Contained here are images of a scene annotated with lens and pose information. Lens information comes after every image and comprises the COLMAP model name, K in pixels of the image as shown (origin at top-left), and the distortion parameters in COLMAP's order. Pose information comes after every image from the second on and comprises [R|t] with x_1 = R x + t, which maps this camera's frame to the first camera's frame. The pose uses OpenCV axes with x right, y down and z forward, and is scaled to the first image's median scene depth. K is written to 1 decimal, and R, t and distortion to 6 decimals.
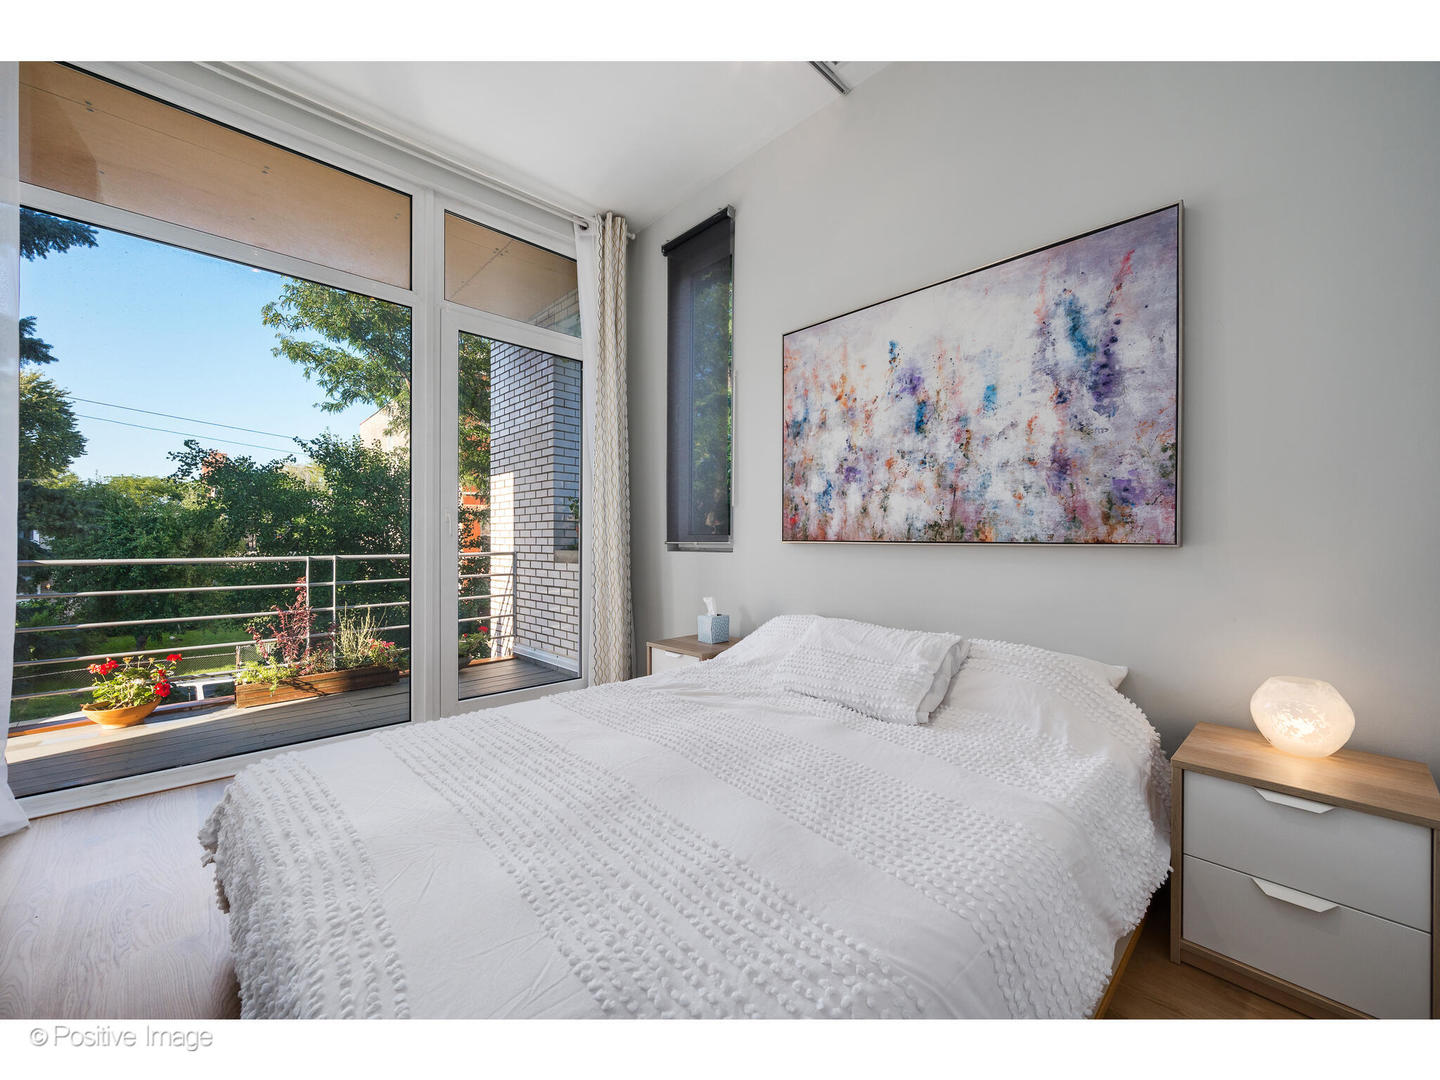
lens RADIAL K [[569.8, 0, 716.3], [0, 569.8, 545.0], [0, 0, 1]] dist [-0.001469, -0.000158]
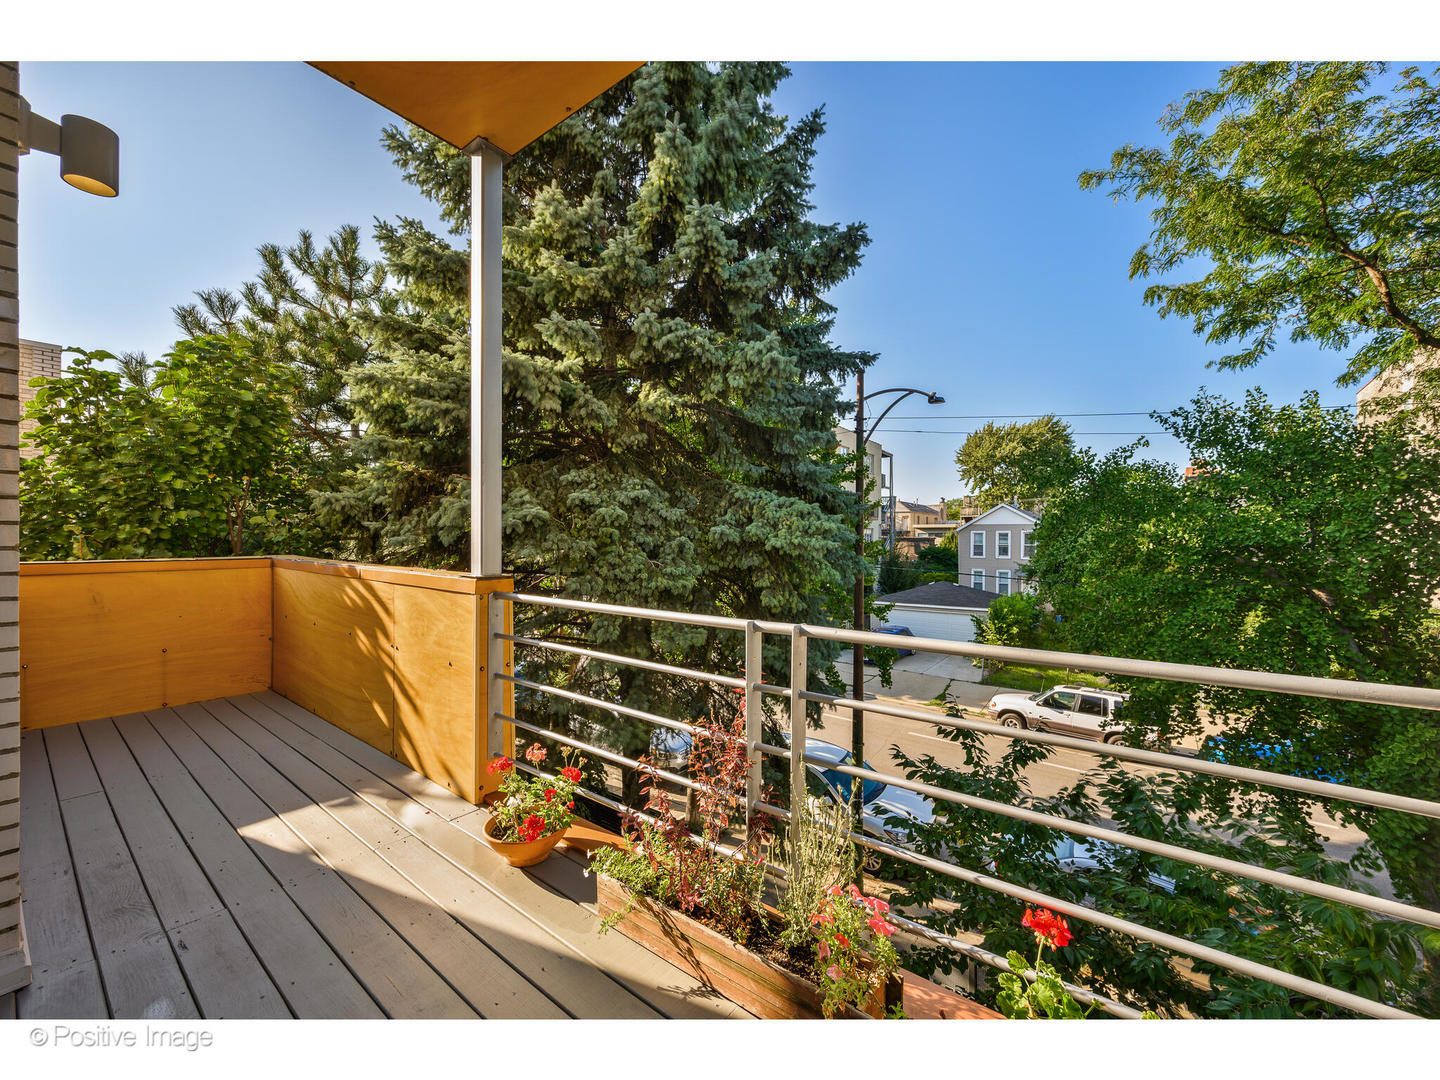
lens RADIAL K [[569.8, 0, 716.3], [0, 569.8, 545.0], [0, 0, 1]] dist [-0.001469, -0.000158]
pose [[0.153706, 0.010654, -0.988059, -0.182931], [-0.015588, 0.999844, 0.008356, -0.029642], [0.987994, 0.014117, 0.153848, 0.596040]]
